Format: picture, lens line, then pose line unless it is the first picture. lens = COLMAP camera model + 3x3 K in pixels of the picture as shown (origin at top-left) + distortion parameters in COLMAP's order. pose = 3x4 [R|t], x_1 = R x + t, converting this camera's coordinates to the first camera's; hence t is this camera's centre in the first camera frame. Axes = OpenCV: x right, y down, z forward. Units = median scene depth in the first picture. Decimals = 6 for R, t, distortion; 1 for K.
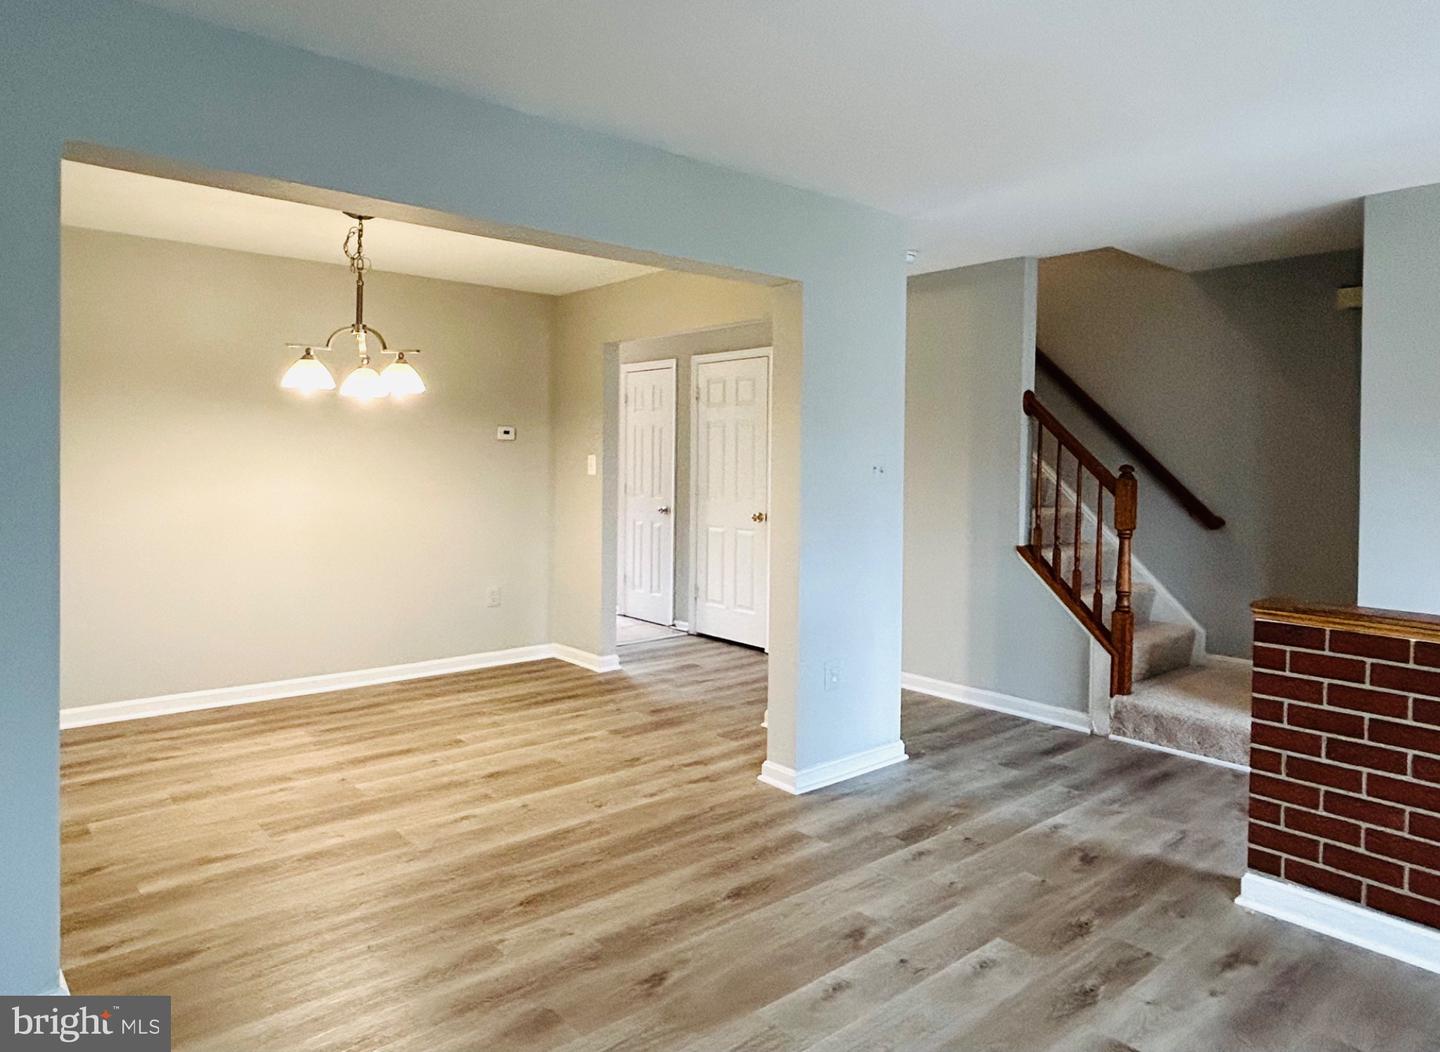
lens RADIAL K [[896.4, 0, 711.2], [0, 896.4, 467.5], [0, 0, 1]] dist [-0.003809, -0.003308]
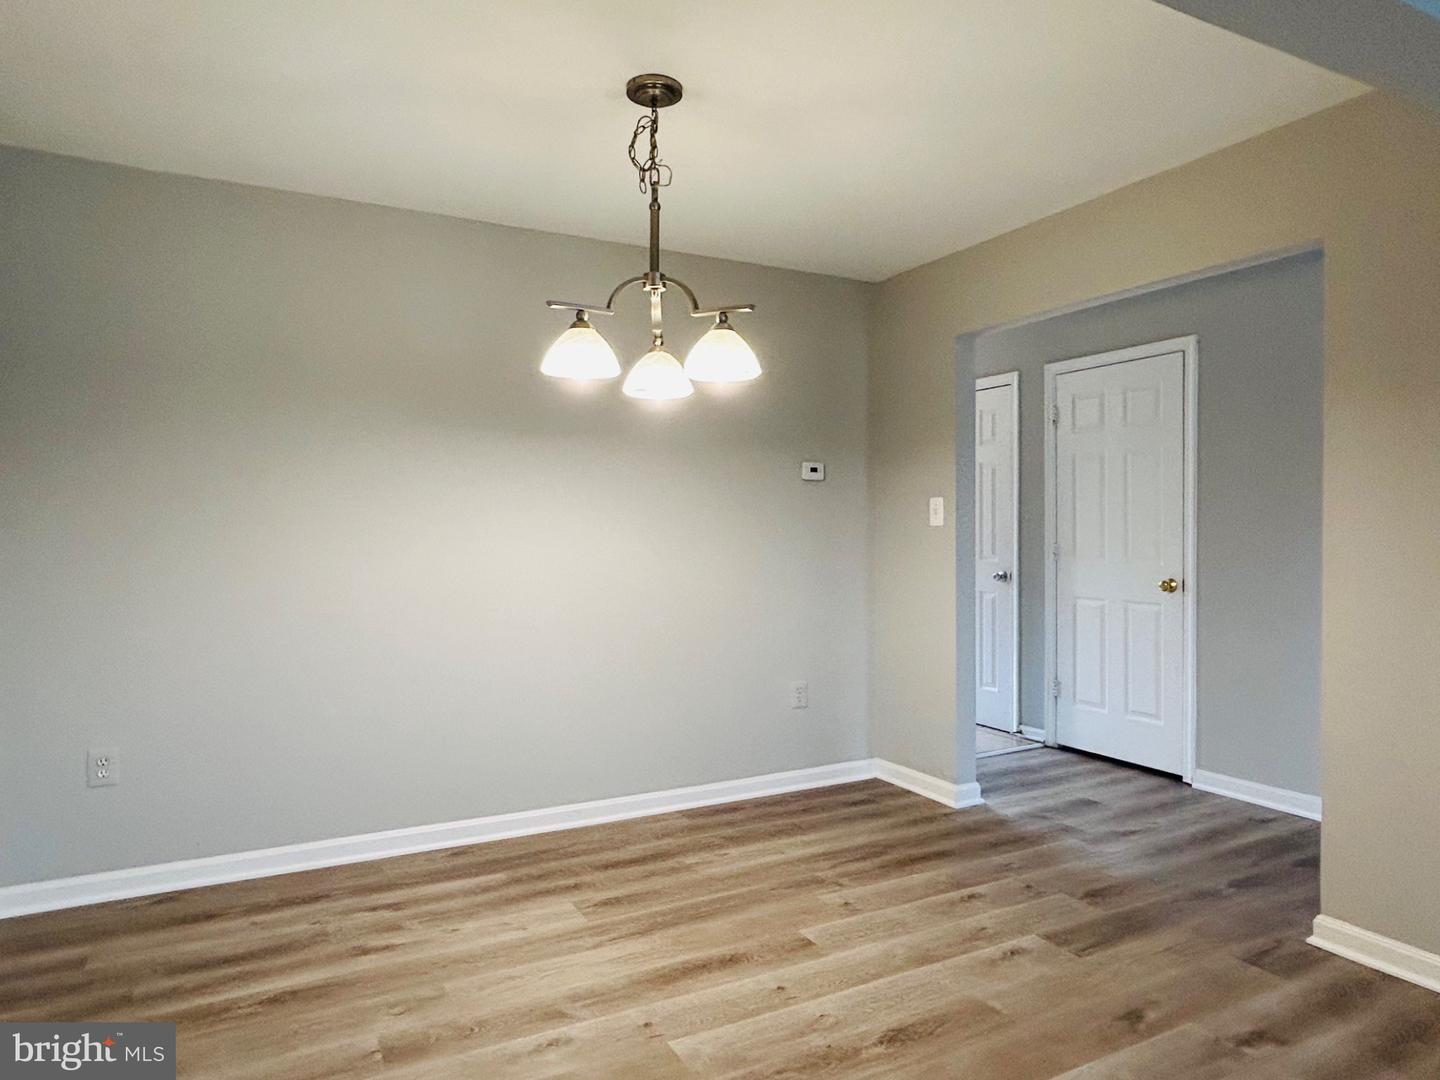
lens RADIAL K [[893.5, 0, 717.9], [0, 893.5, 538.6], [0, 0, 1]] dist [0.005487, 0.000821]
pose [[0.975688, -0.012611, -0.218803, -0.209269], [0.012807, 0.999918, -0.000524, 0.023555], [0.218792, -0.002291, 0.975769, 0.390692]]
